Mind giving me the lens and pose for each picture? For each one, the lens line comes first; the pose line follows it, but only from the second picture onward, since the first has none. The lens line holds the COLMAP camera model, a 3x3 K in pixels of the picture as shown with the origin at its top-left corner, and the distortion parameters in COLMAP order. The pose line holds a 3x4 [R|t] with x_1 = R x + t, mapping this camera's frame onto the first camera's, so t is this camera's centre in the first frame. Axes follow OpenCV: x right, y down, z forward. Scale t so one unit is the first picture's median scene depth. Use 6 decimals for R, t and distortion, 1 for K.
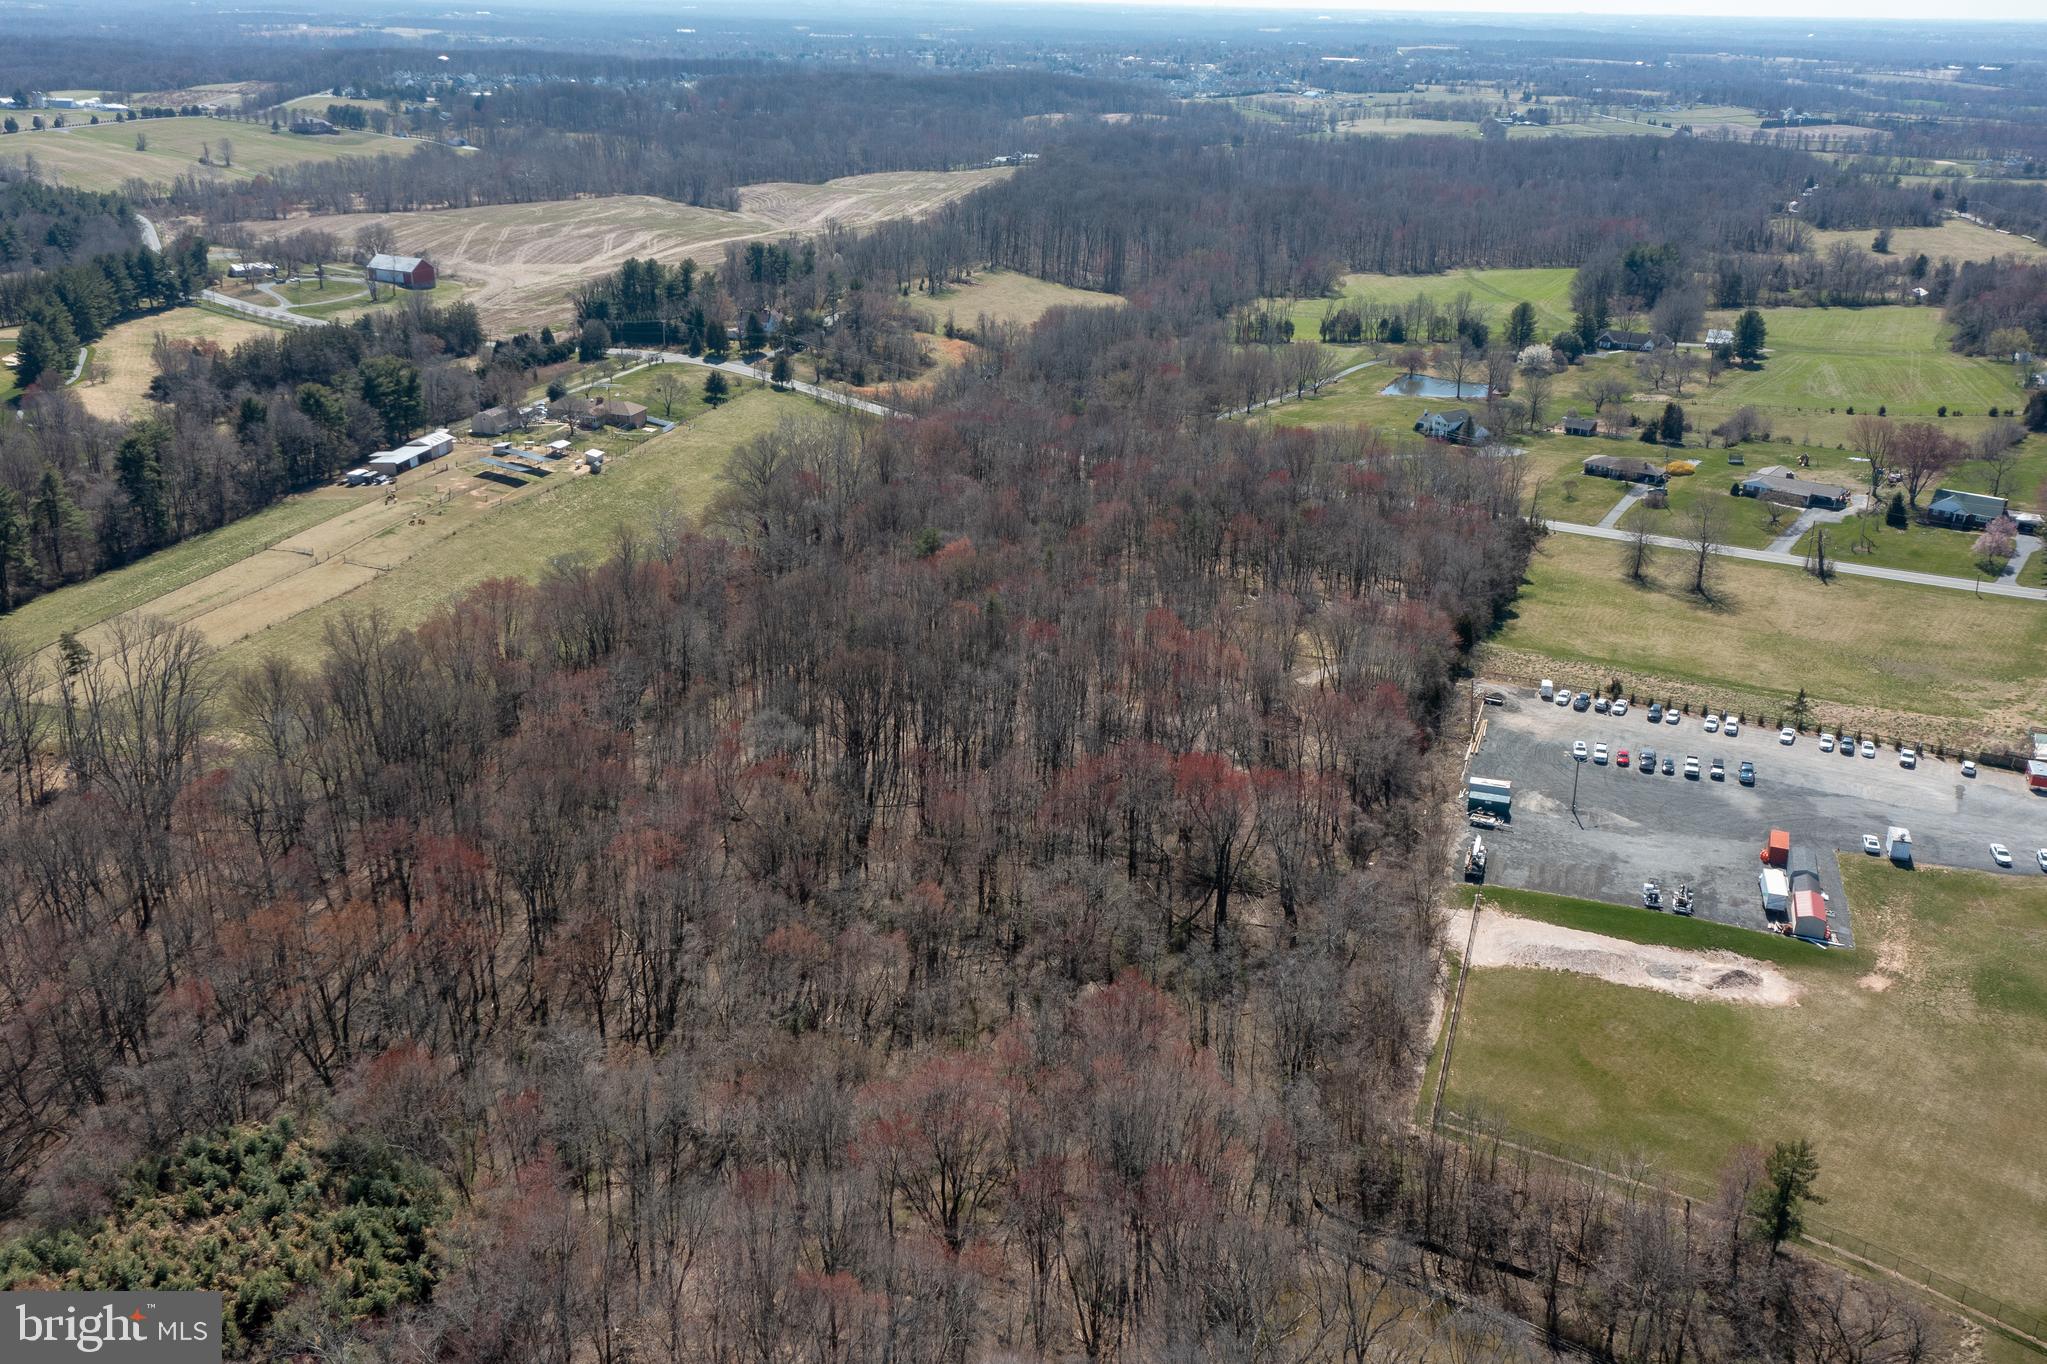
lens RADIAL K [[1594.2, 0, 1023.5], [0, 1594.2, 682.0], [0, 0, 1]] dist [0.002712, 0.018540]
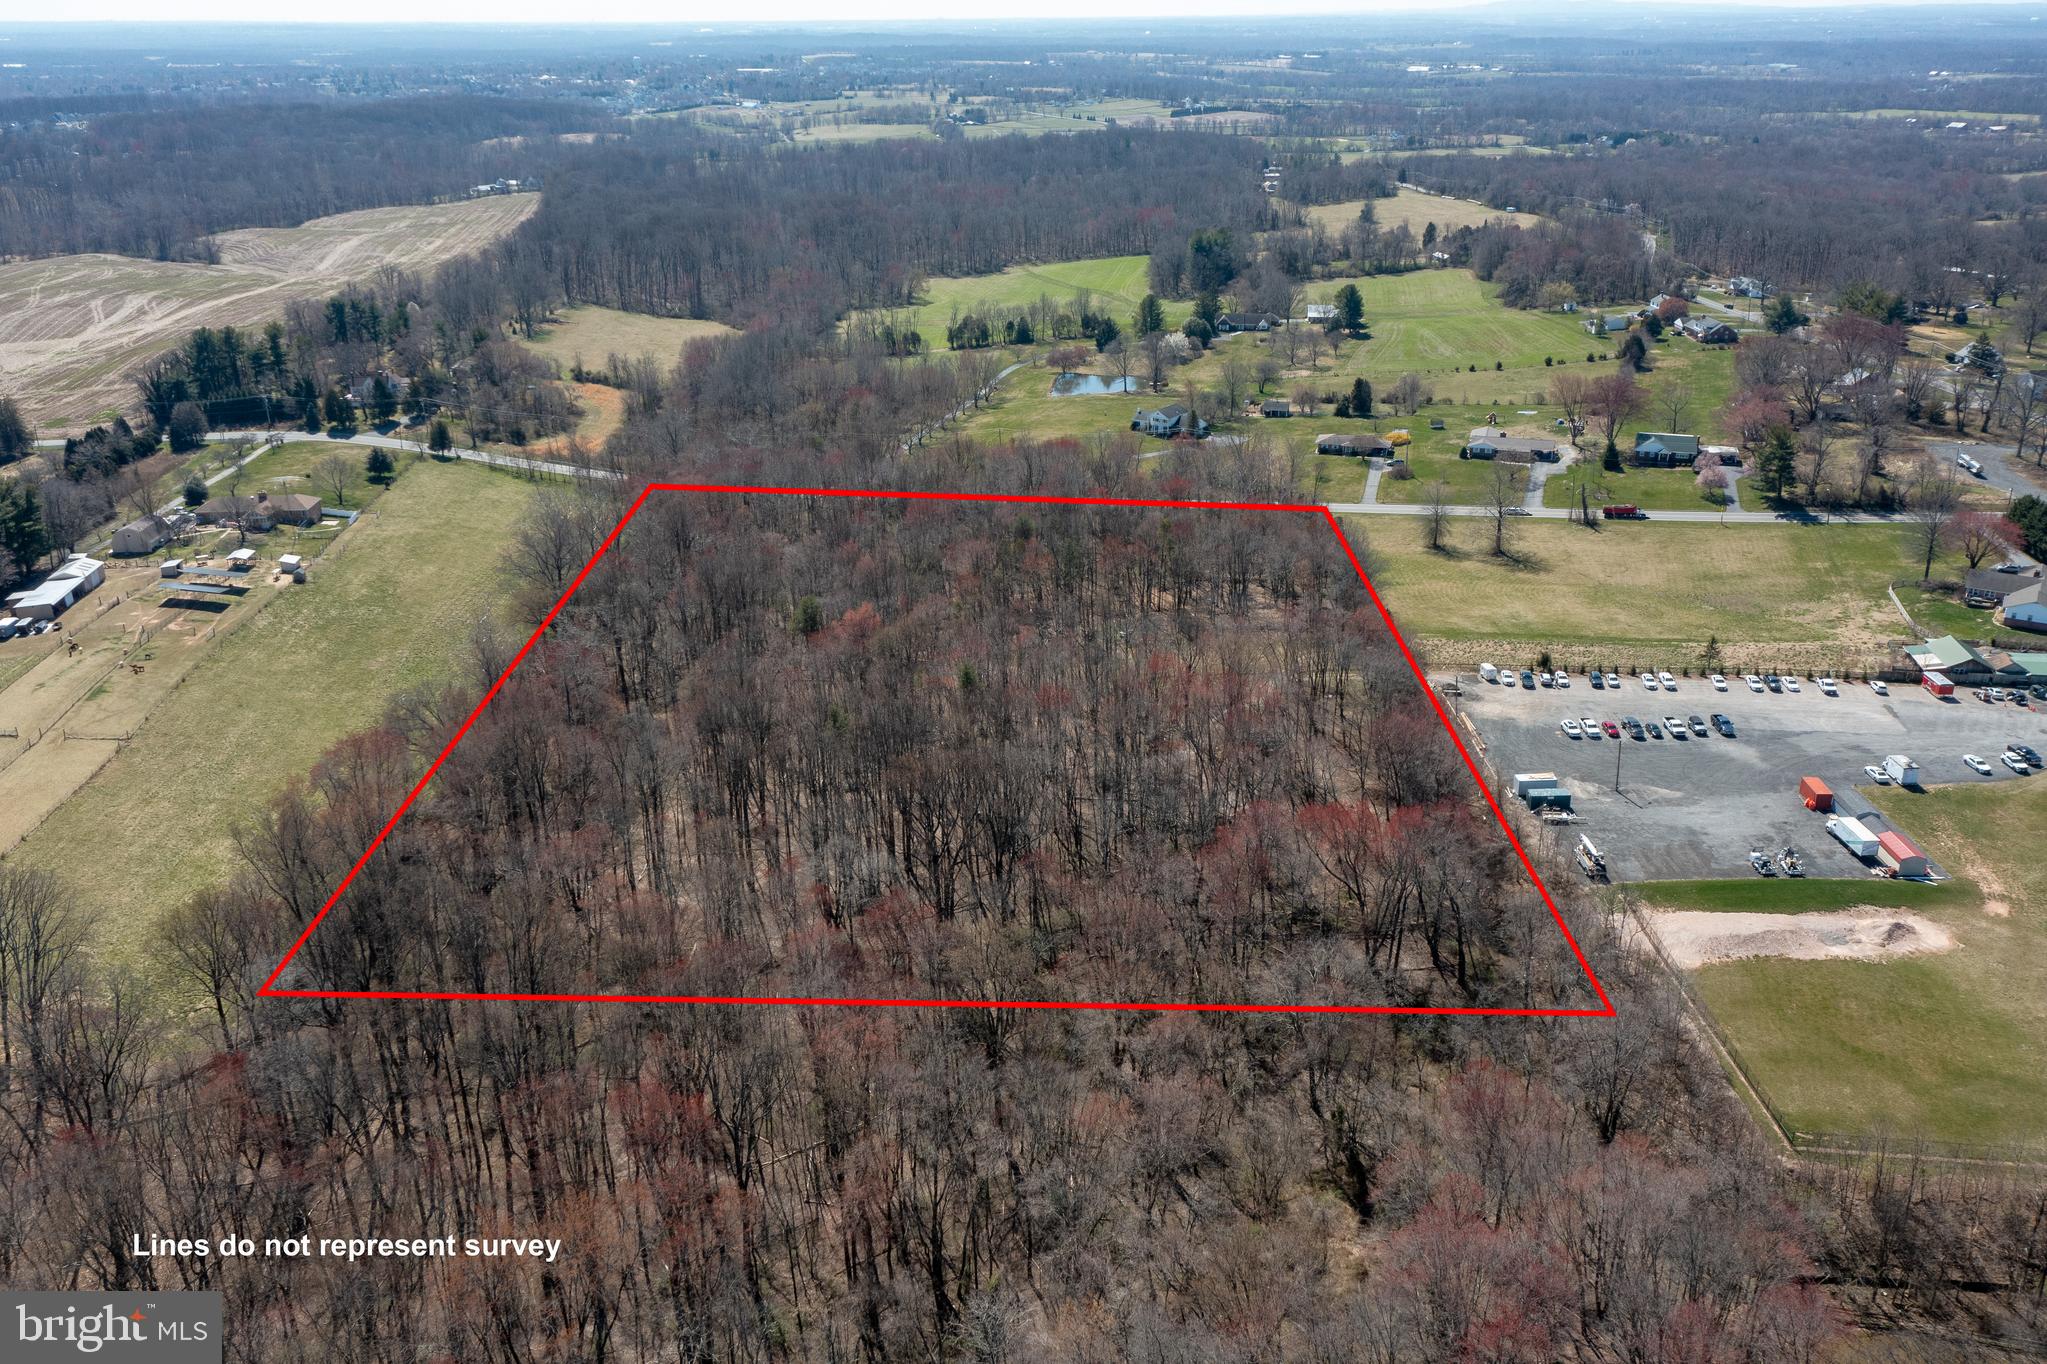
lens RADIAL K [[1594.2, 0, 1023.5], [0, 1594.2, 682.0], [0, 0, 1]] dist [0.002712, 0.018540]
pose [[0.945597, -0.152239, 0.287522, -0.120340], [0.154004, 0.987931, 0.016609, -0.025687], [-0.286580, 0.028574, 0.957630, 0.059385]]
